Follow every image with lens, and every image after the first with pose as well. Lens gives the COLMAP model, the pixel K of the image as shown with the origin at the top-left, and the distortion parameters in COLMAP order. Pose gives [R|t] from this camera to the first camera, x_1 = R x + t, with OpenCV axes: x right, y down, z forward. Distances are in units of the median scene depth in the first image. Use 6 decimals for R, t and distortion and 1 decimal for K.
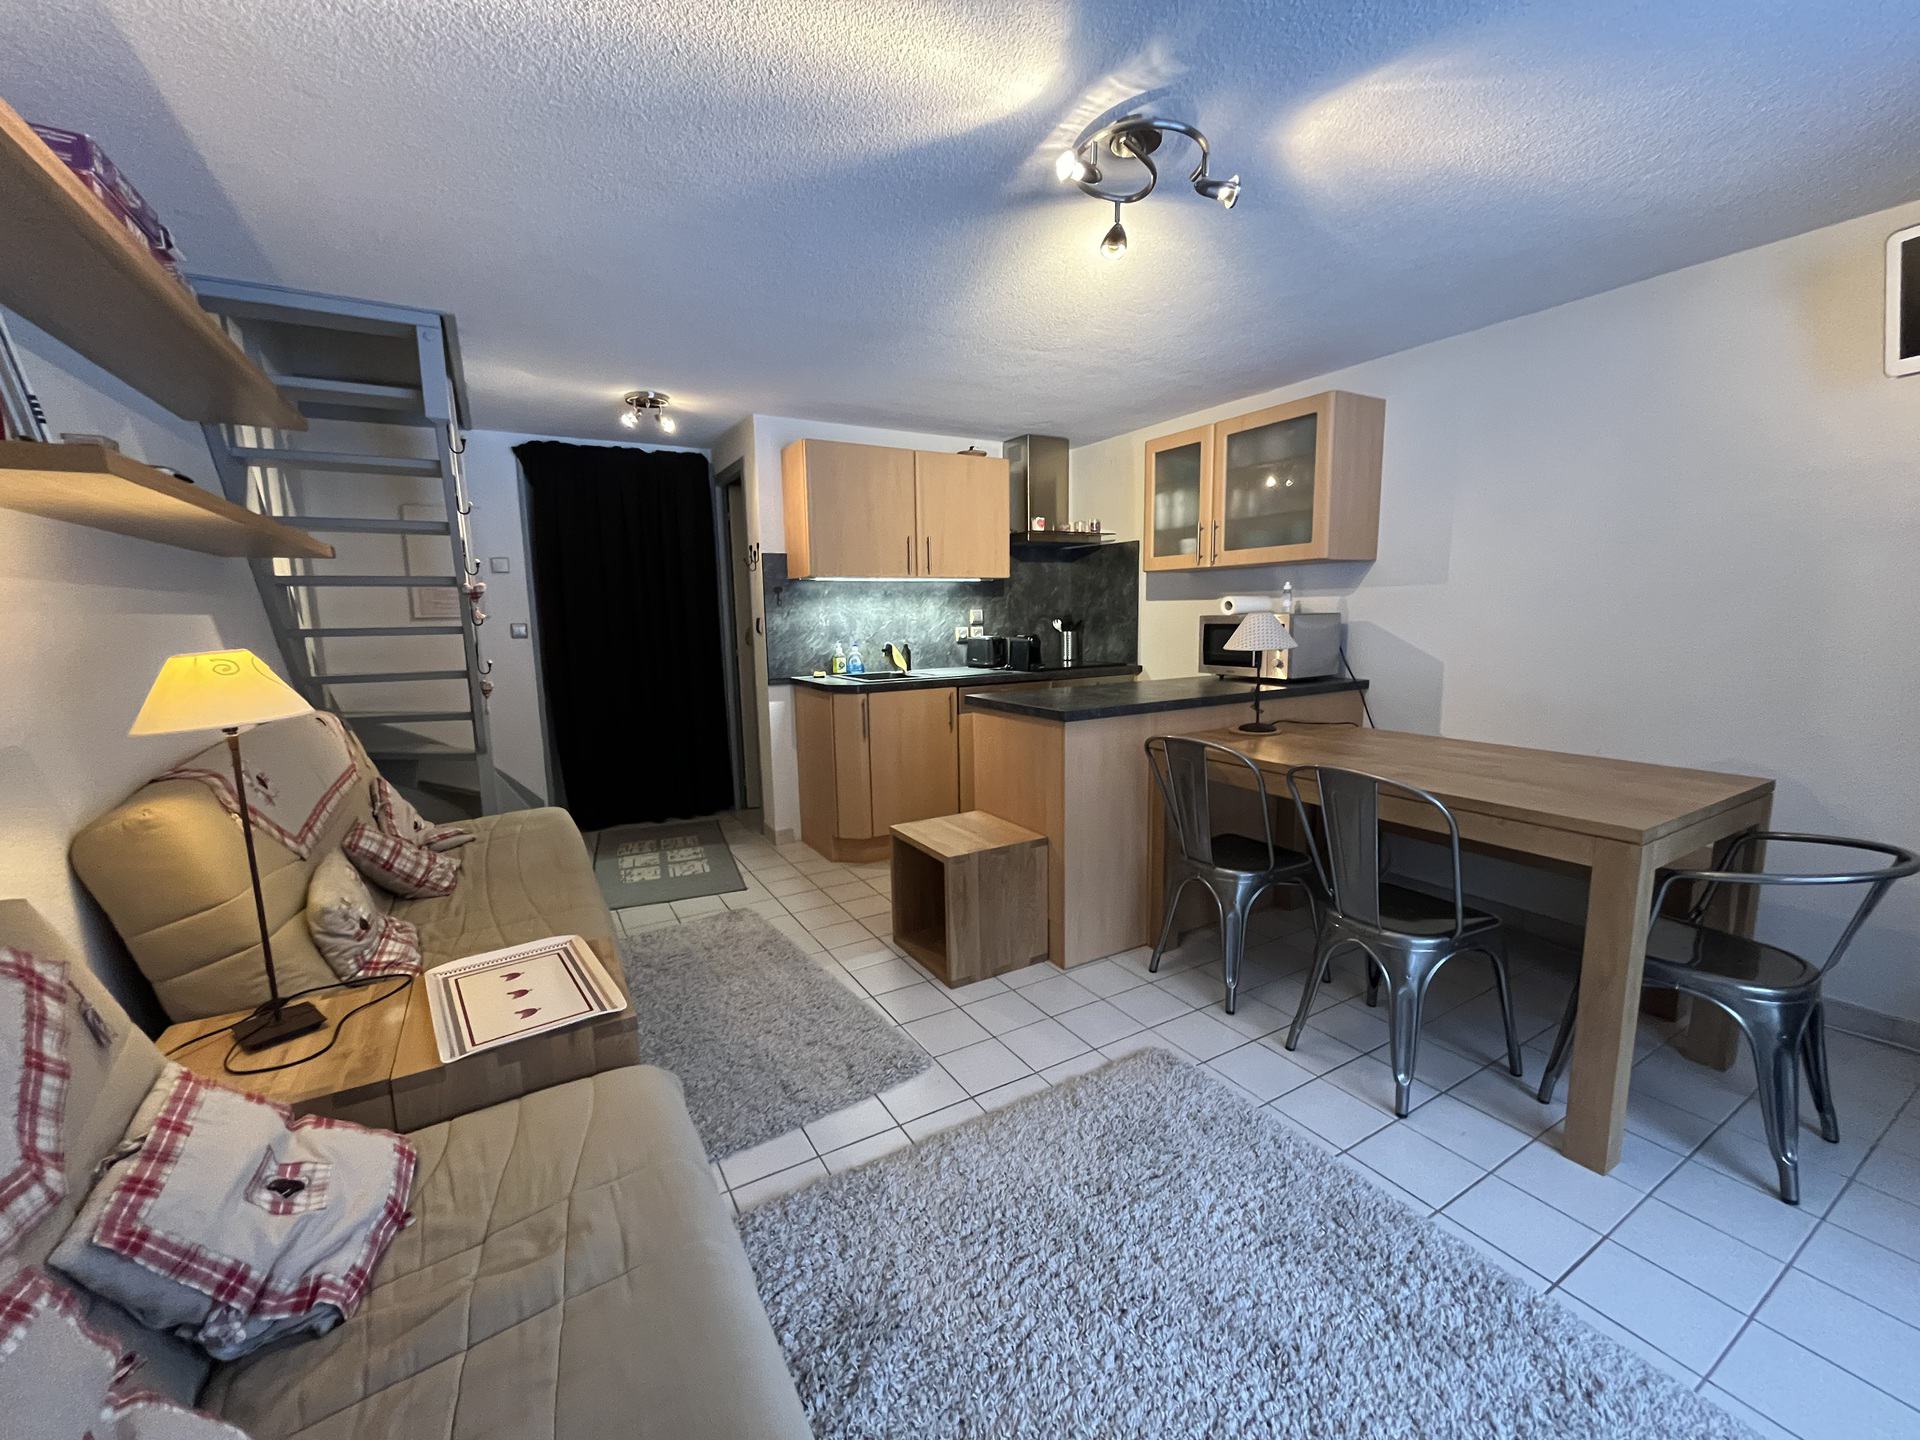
lens RADIAL K [[772.5, 0, 958.6], [0, 772.5, 727.1], [0, 0, 1]] dist [-0.004557, 0.000351]
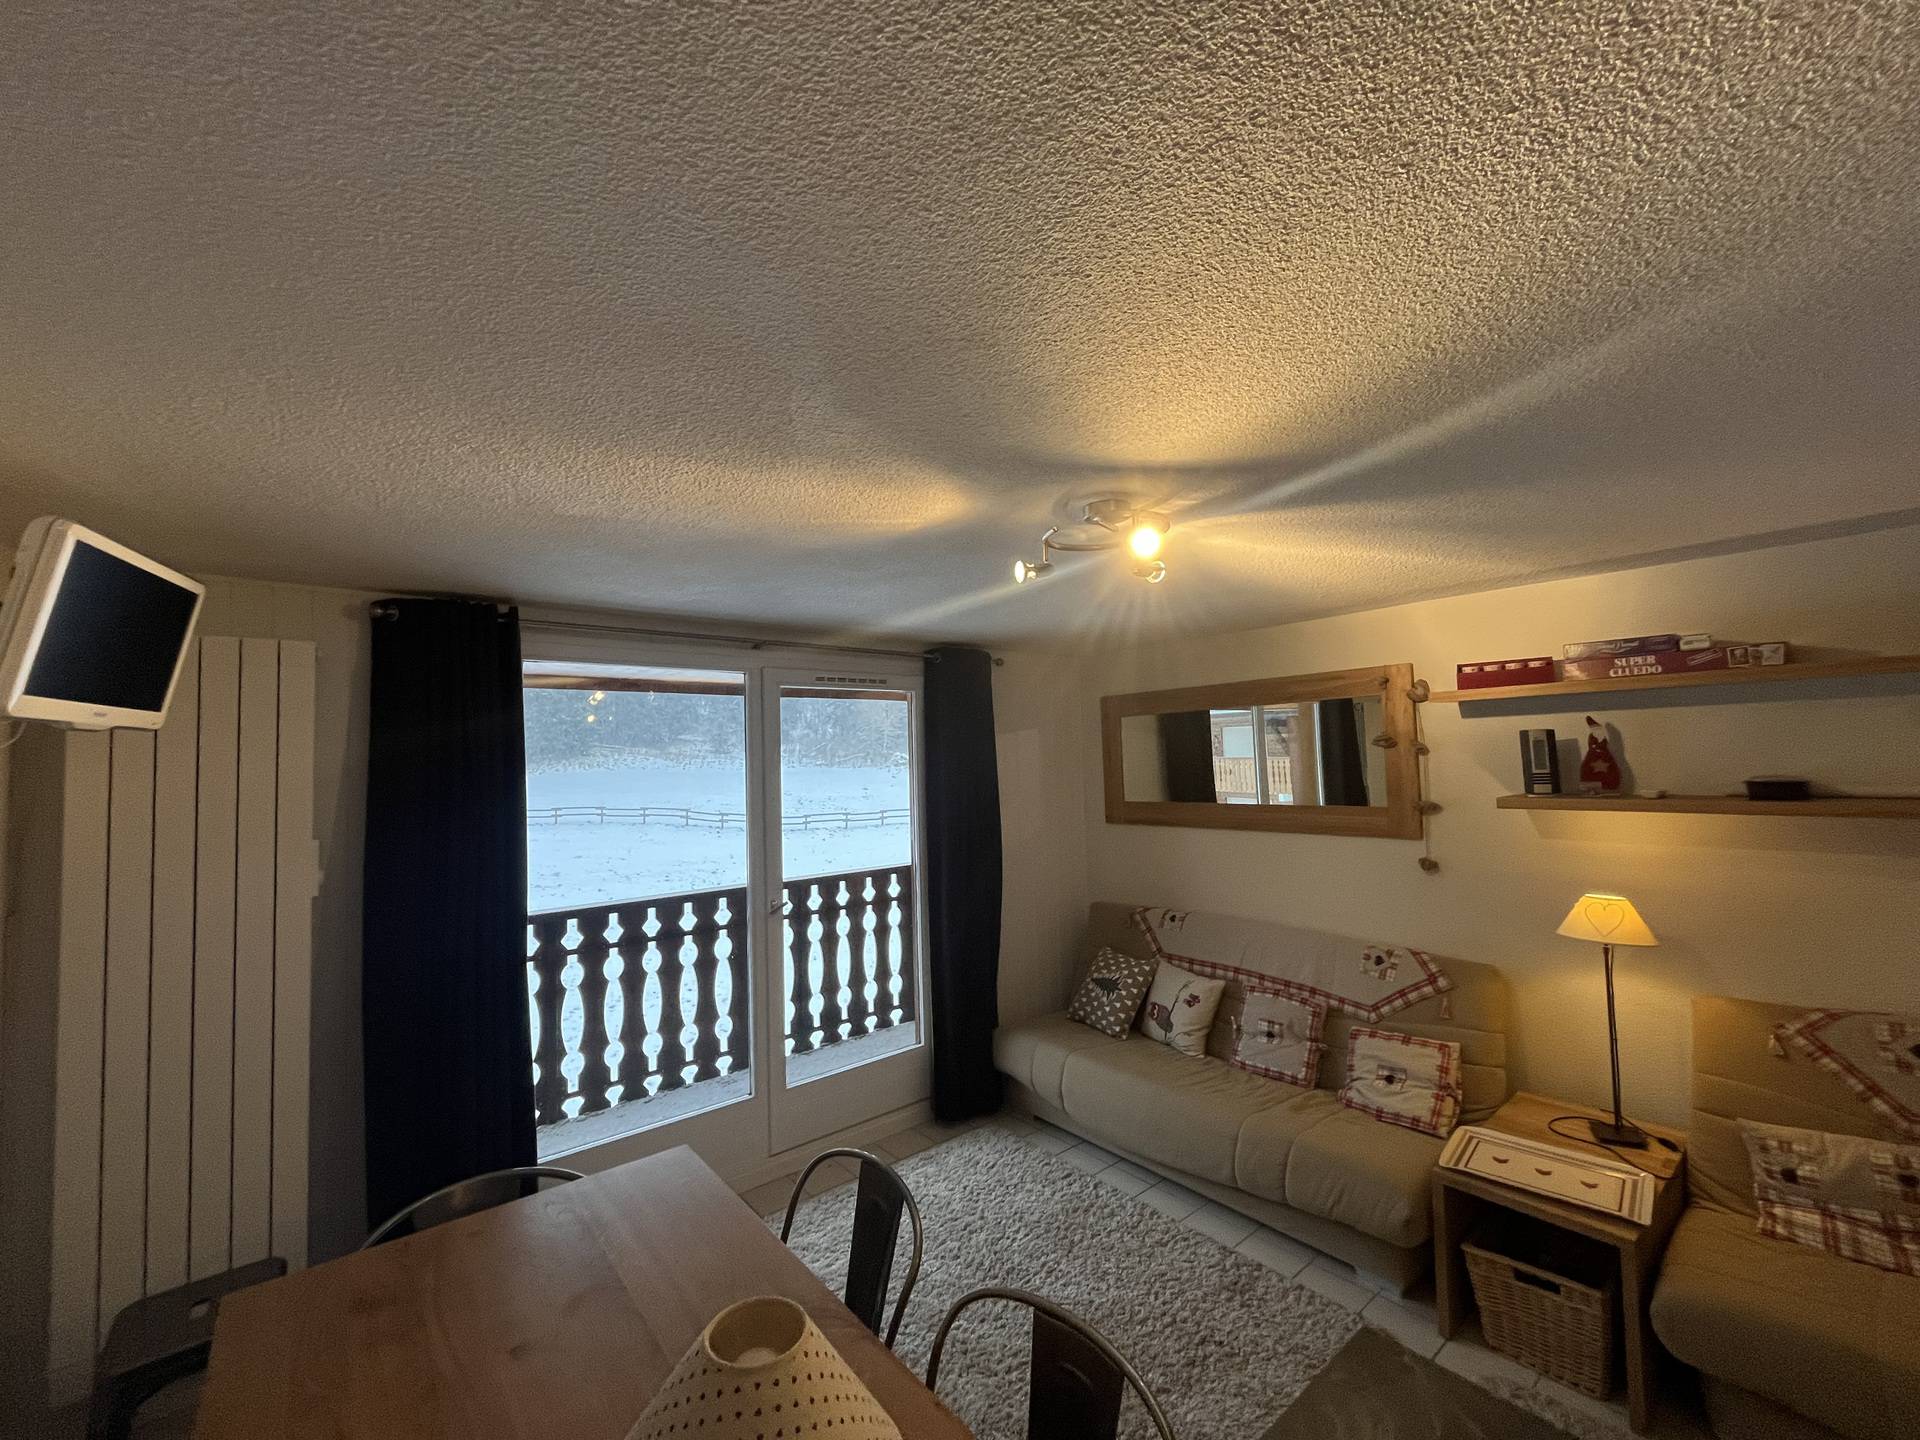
lens RADIAL K [[772.5, 0, 959.5], [0, 772.5, 724.0], [0, 0, 1]] dist [-0.004557, 0.000351]
pose [[-0.987205, 0.035740, -0.155398, 0.236722], [0.019986, 0.994606, 0.101783, -0.225914], [0.158198, 0.097375, -0.982594, 0.798015]]
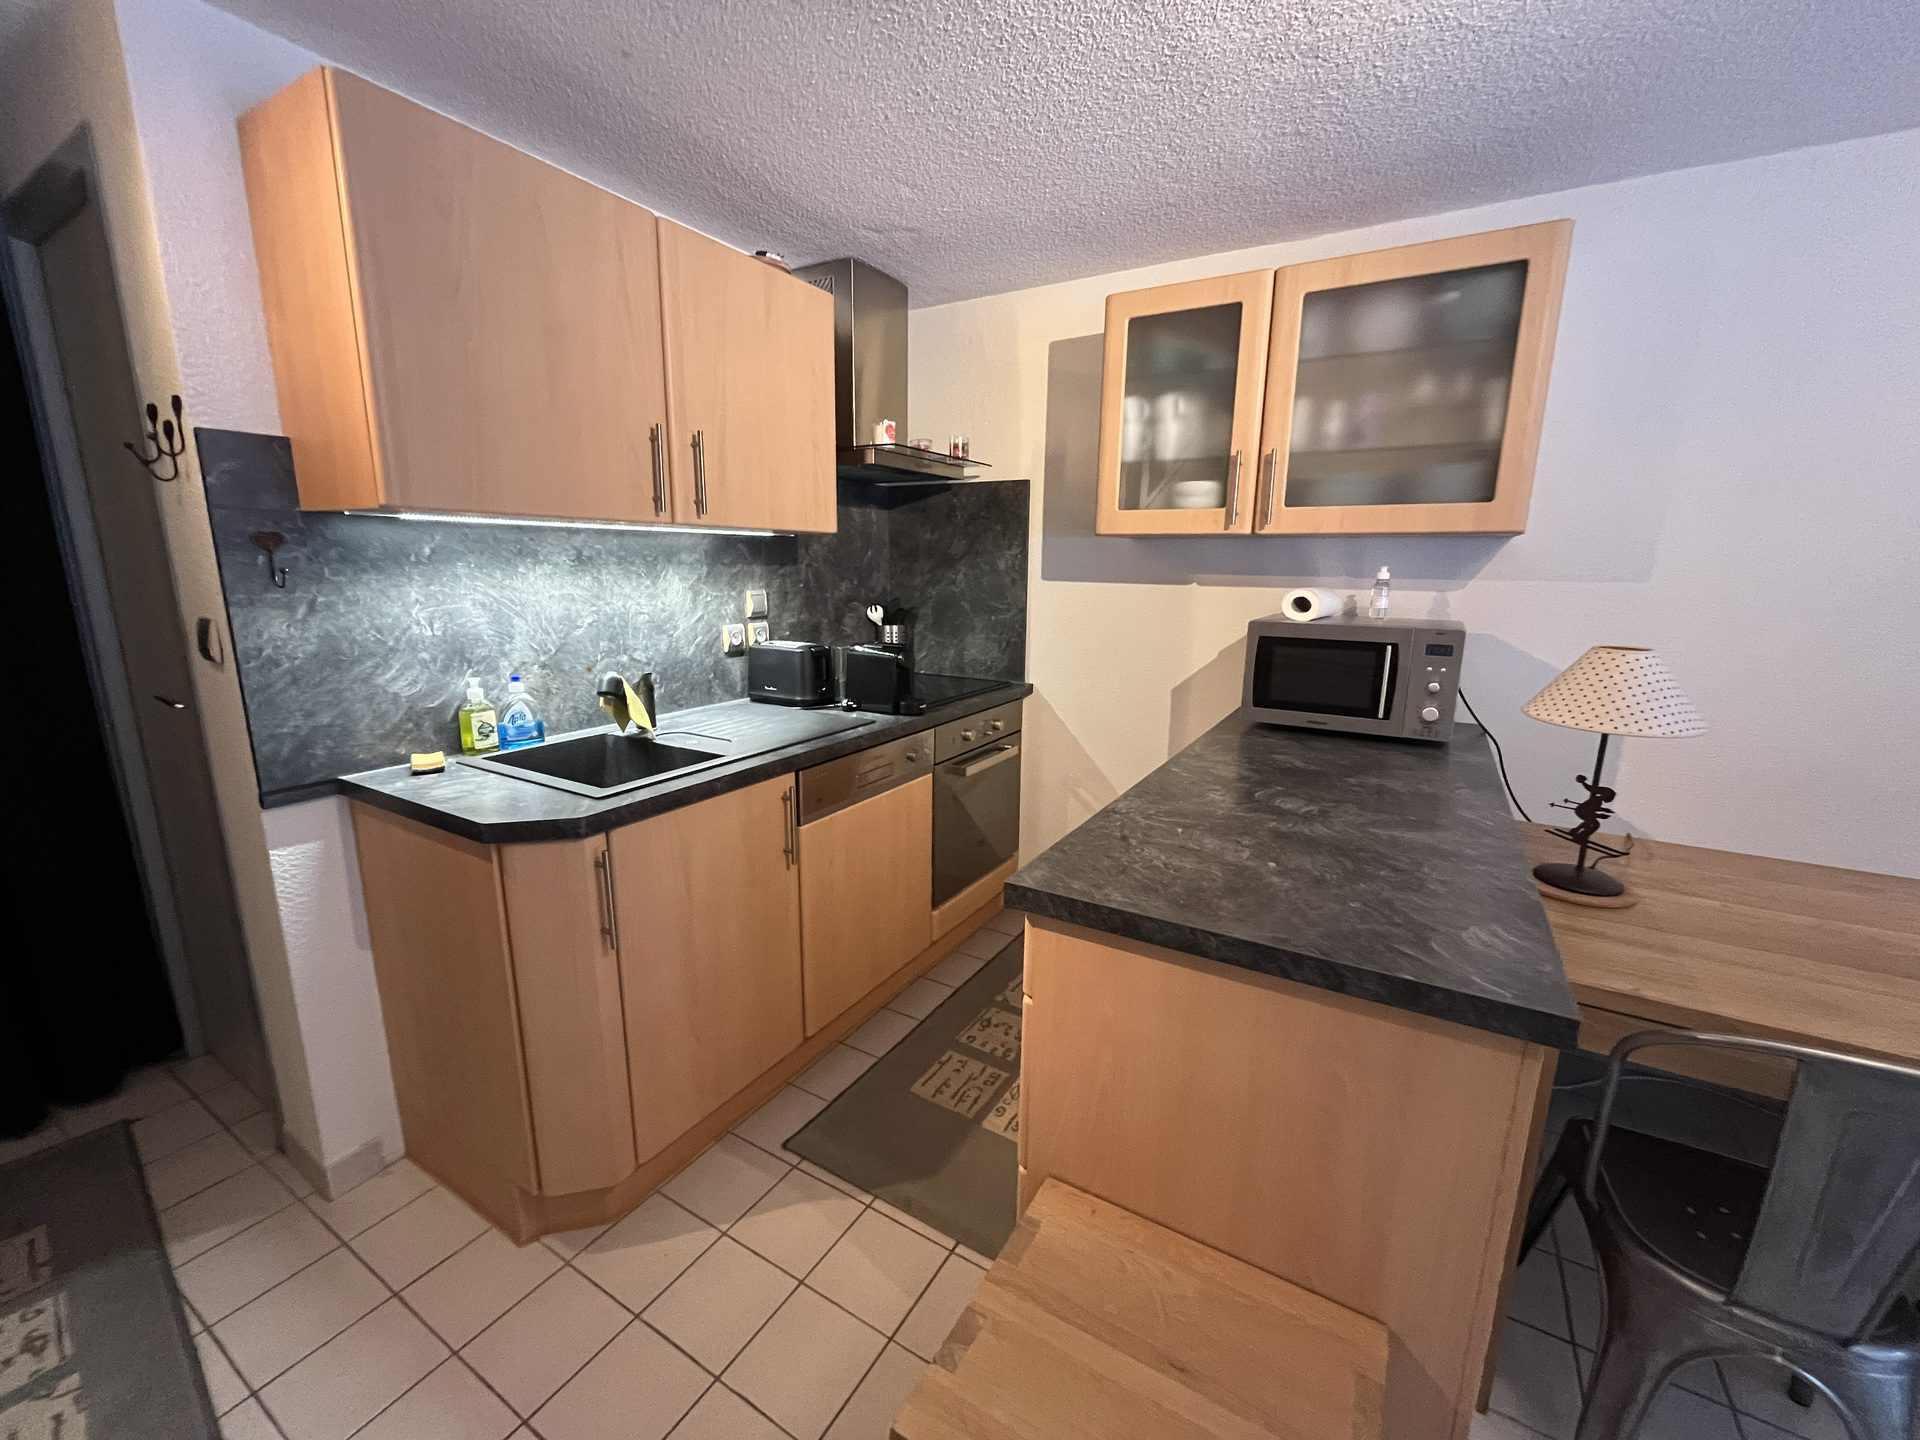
lens RADIAL K [[772.5, 0, 958.3], [0, 772.5, 727.4], [0, 0, 1]] dist [-0.004557, 0.000351]
pose [[0.876723, -0.073315, 0.475375, -0.125601], [0.044356, 0.996427, 0.071869, -0.099715], [-0.478946, -0.041924, 0.876843, 0.515425]]
